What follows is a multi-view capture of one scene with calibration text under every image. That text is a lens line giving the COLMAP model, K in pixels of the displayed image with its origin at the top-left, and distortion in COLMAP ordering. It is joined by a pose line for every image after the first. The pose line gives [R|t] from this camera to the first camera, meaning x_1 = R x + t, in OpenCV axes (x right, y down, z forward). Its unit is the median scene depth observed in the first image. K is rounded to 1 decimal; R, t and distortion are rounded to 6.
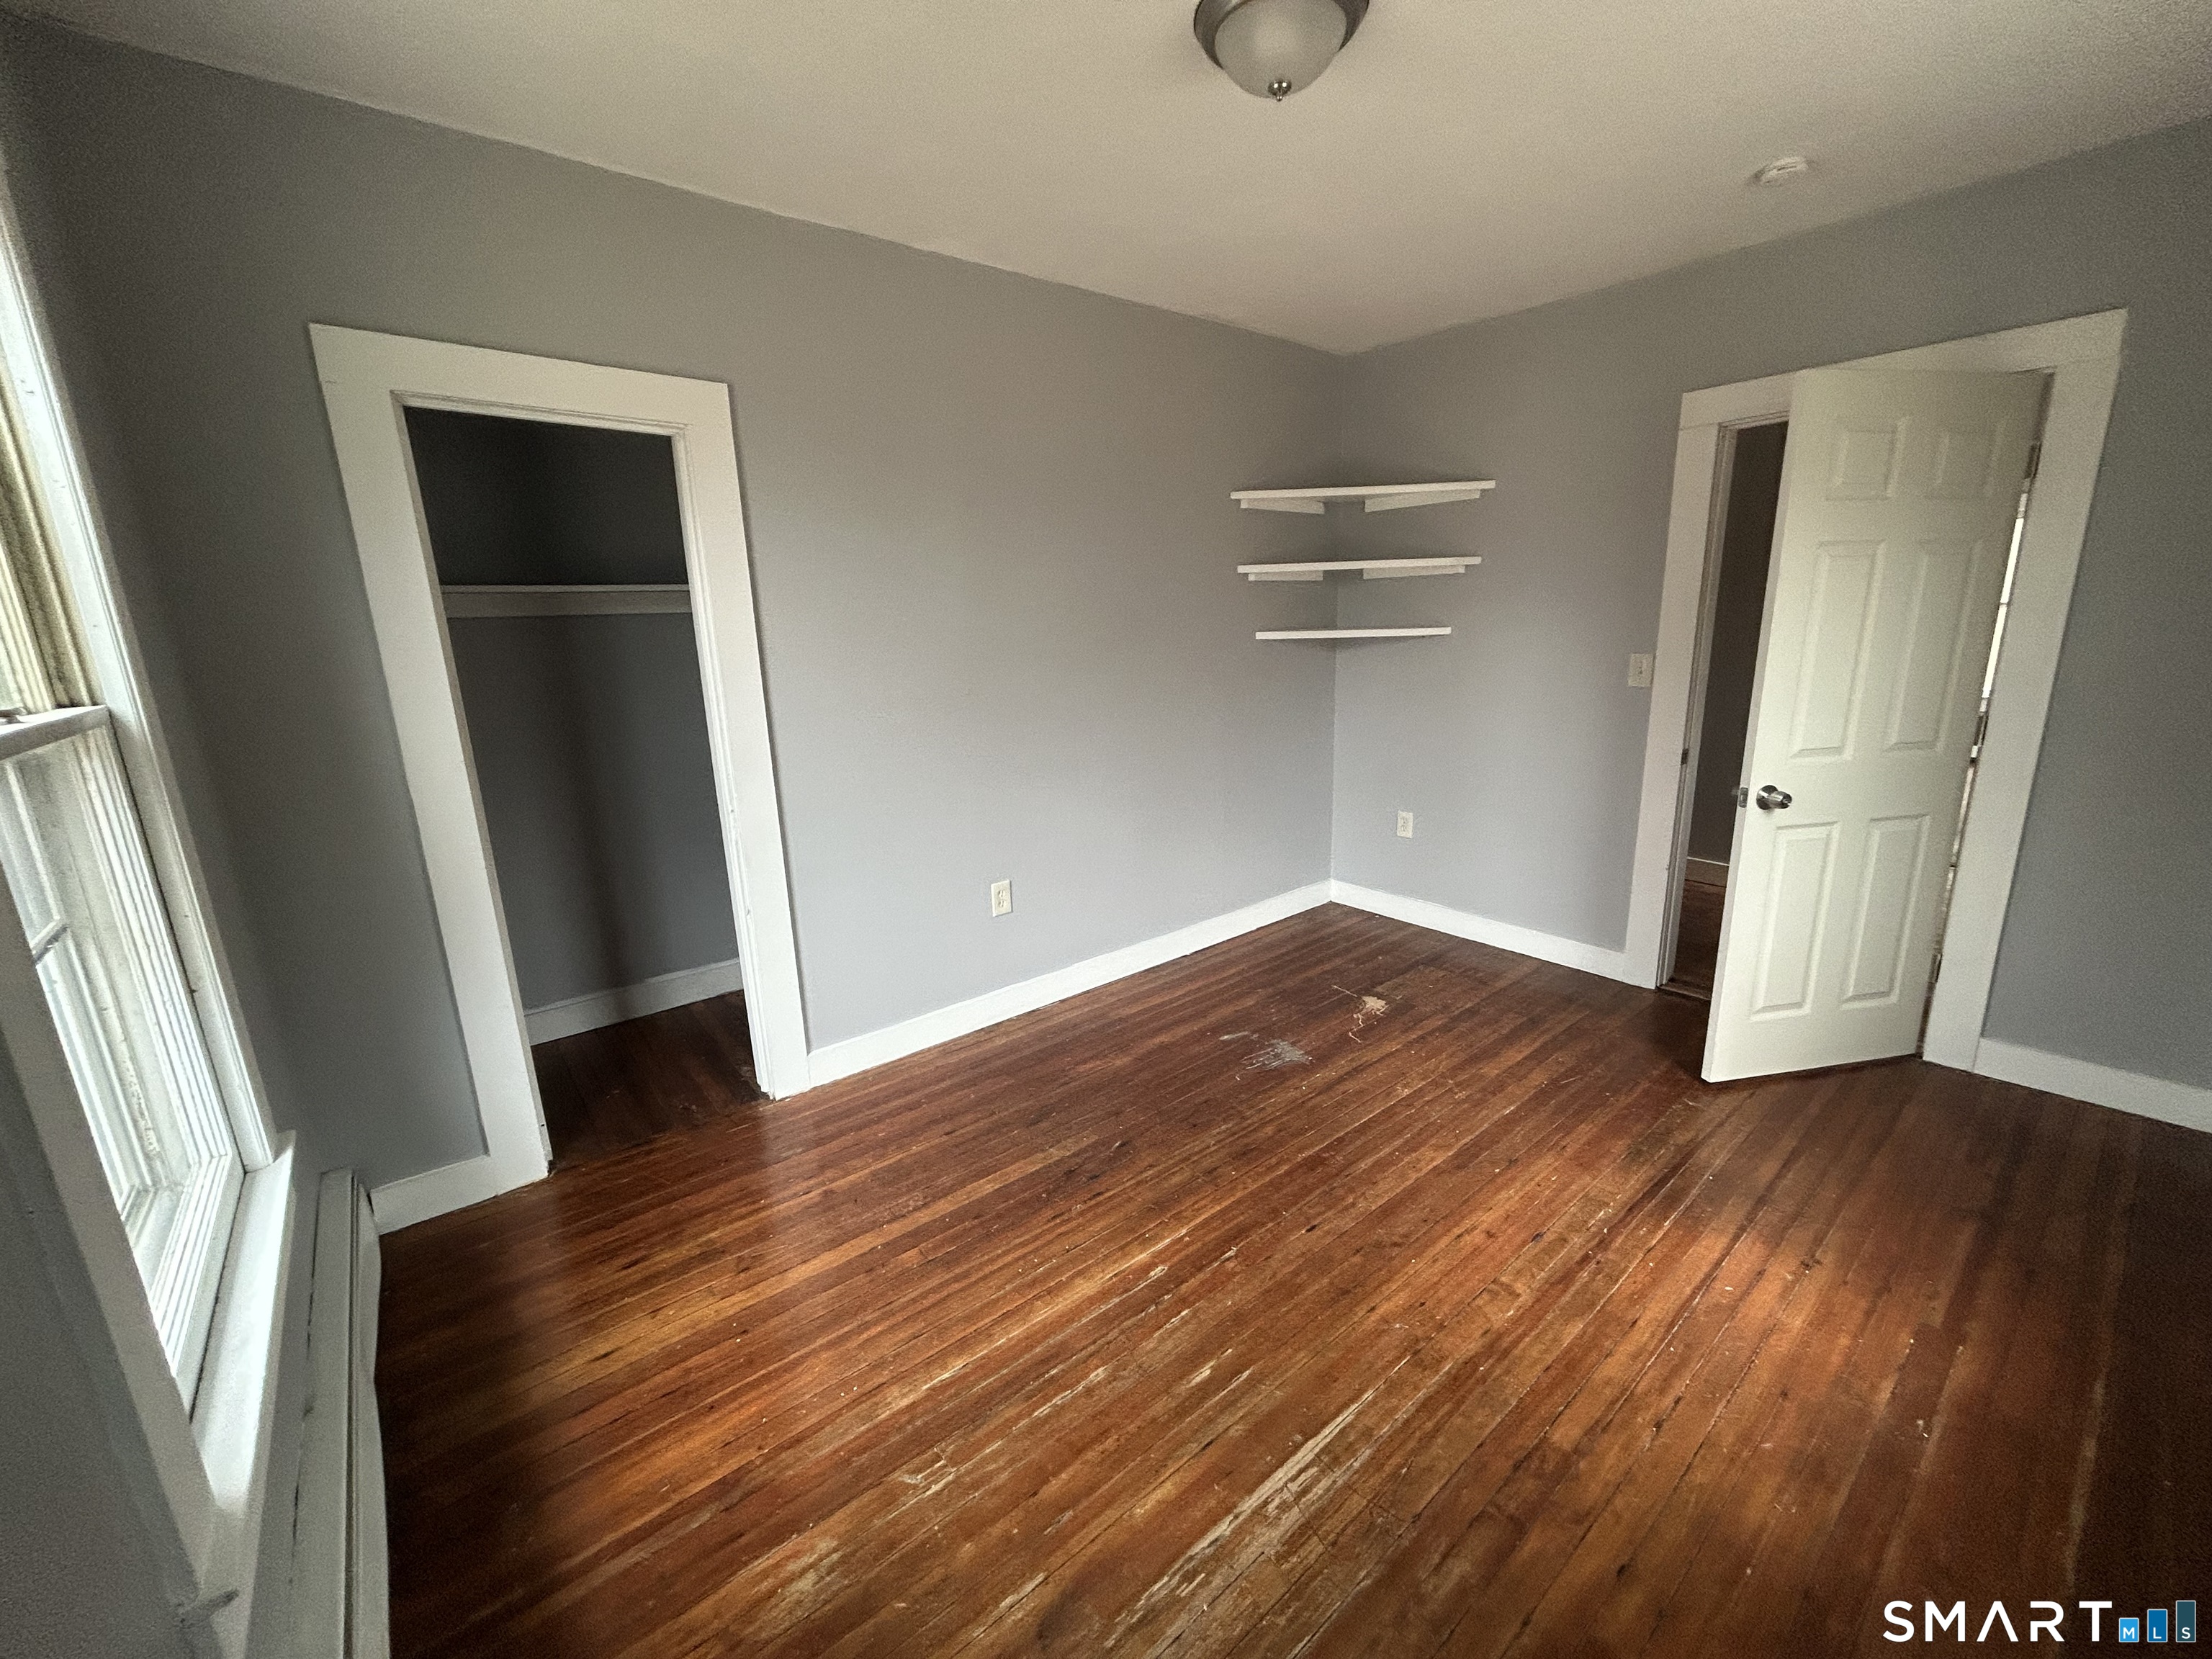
lens RADIAL K [[886.2, 0, 1109.0], [0, 886.2, 822.3], [0, 0, 1]] dist [-0.000875, -0.000064]
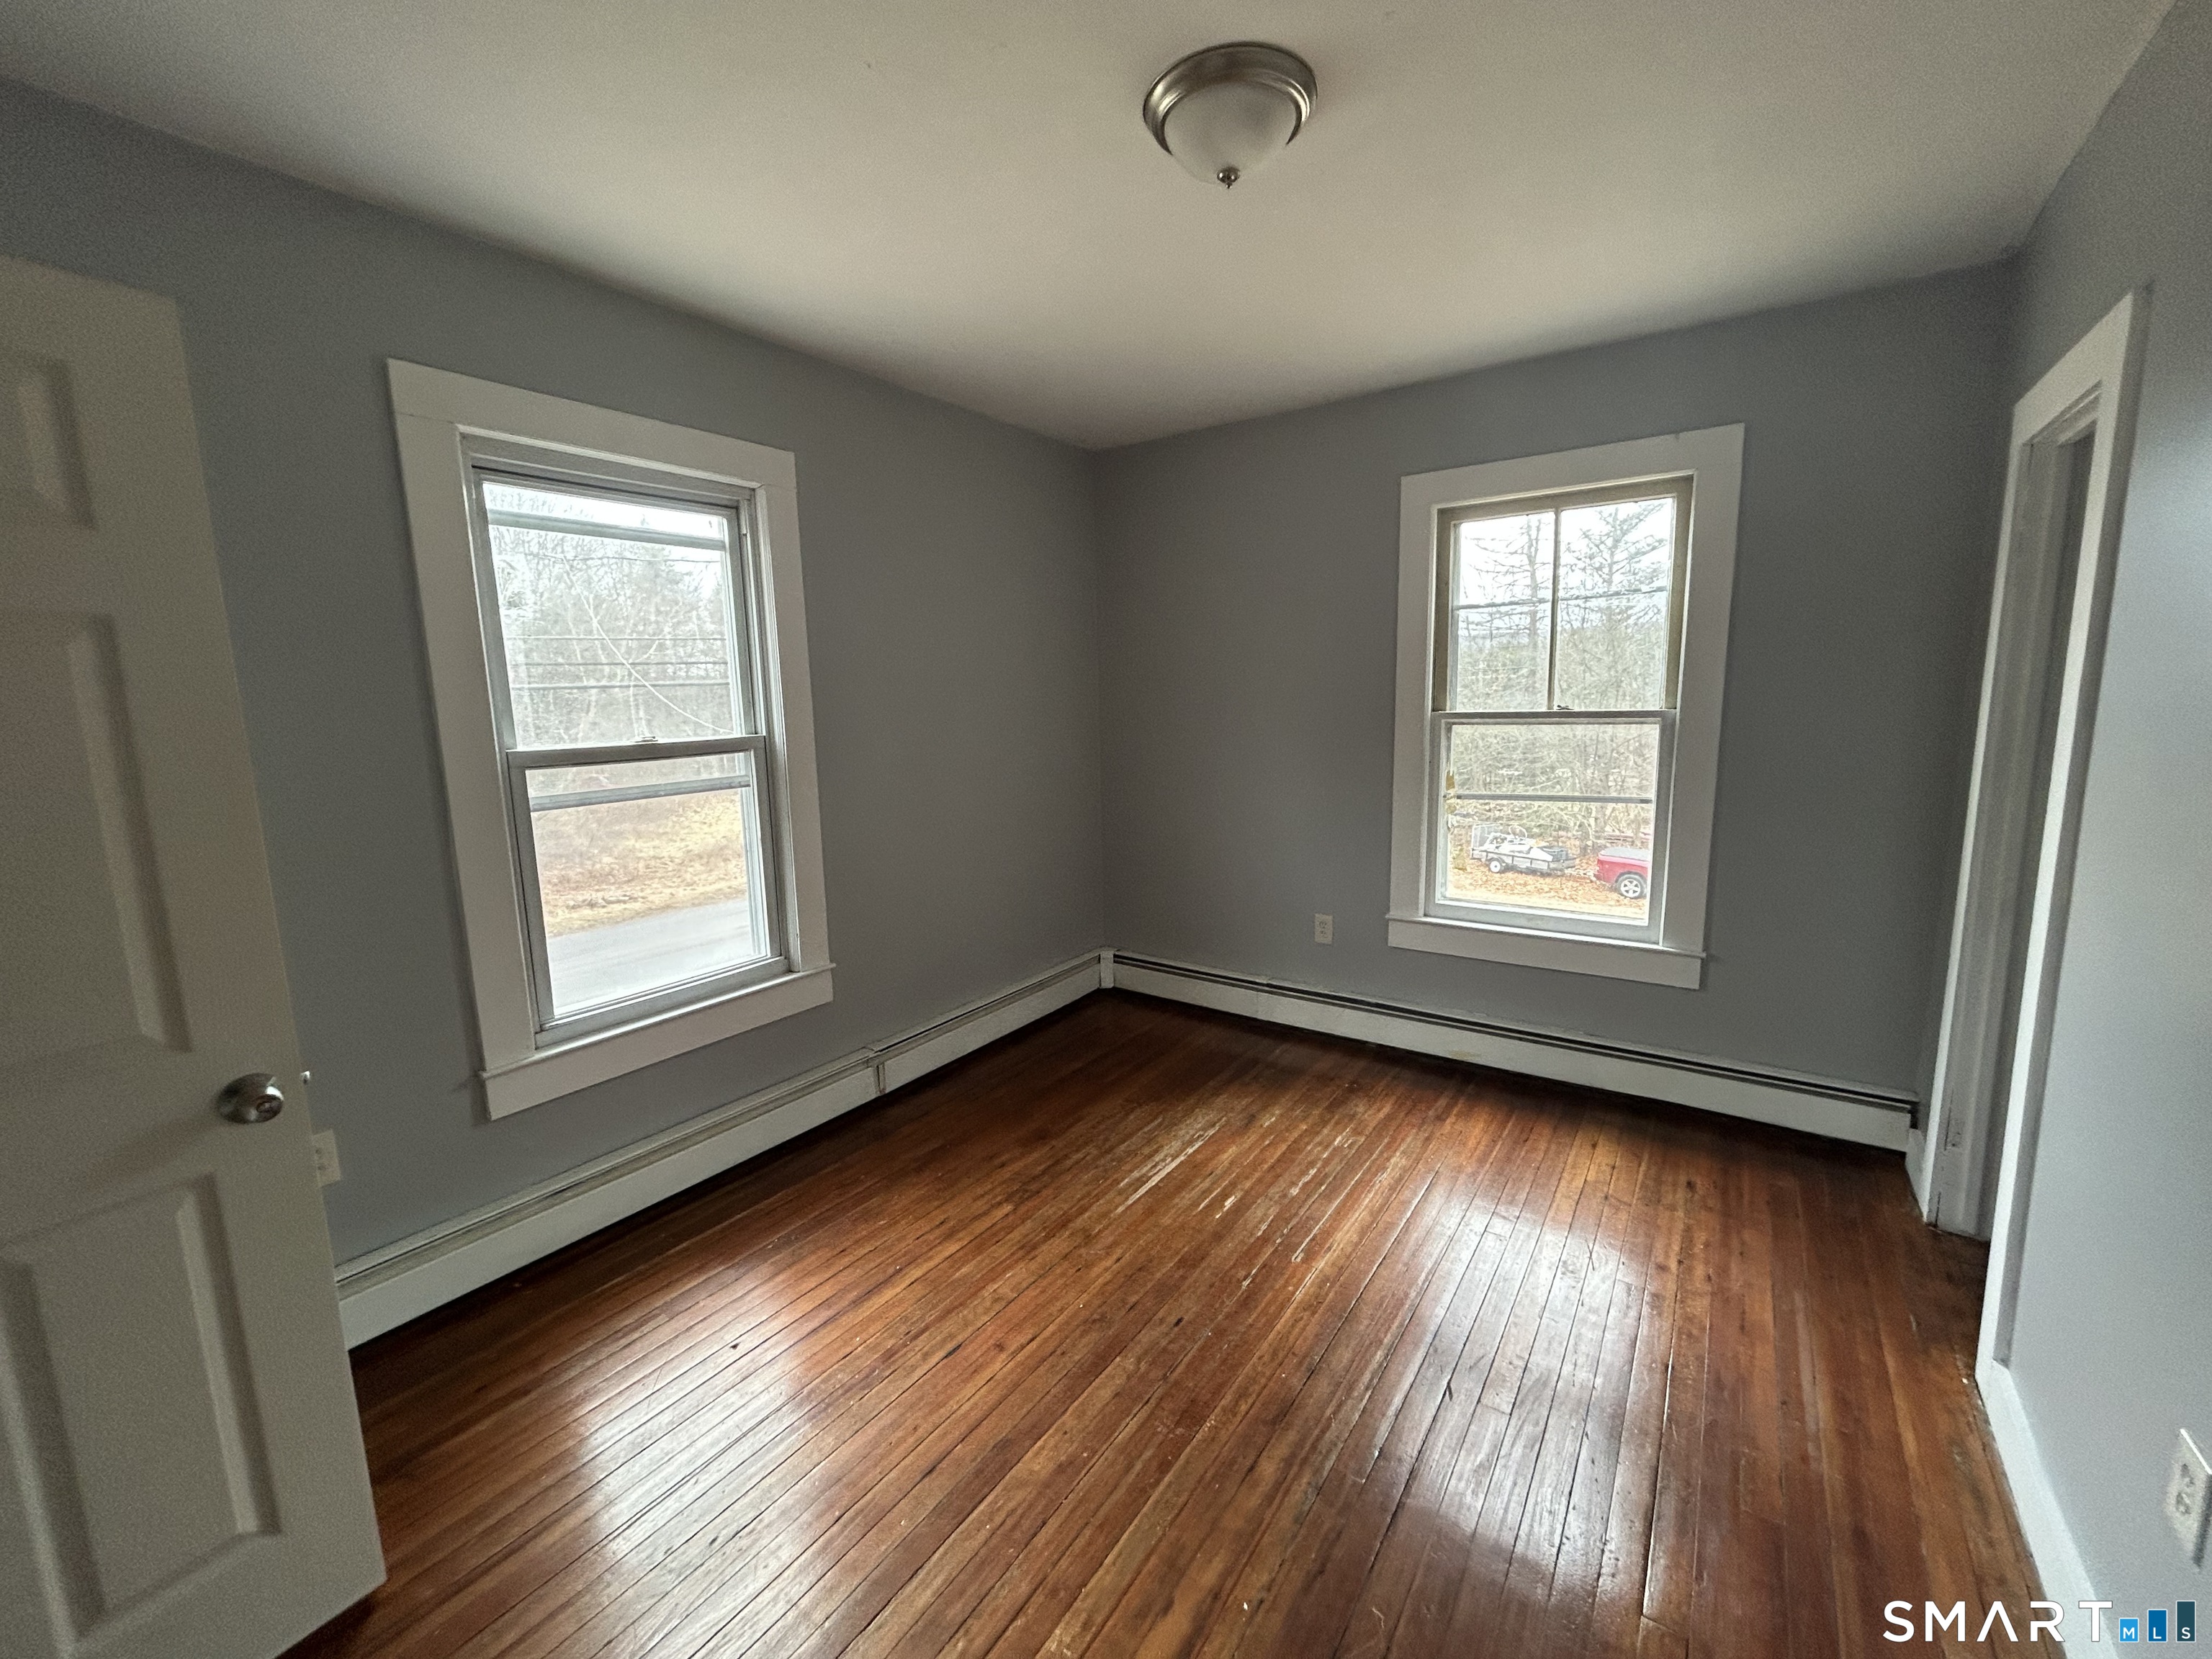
lens RADIAL K [[886.2, 0, 1109.0], [0, 886.2, 822.3], [0, 0, 1]] dist [-0.000875, -0.000064]
pose [[-0.962037, 0.091020, -0.257296, 0.604585], [-0.010967, 0.929095, 0.369679, -0.492444], [0.272700, 0.358466, -0.892825, 1.987095]]
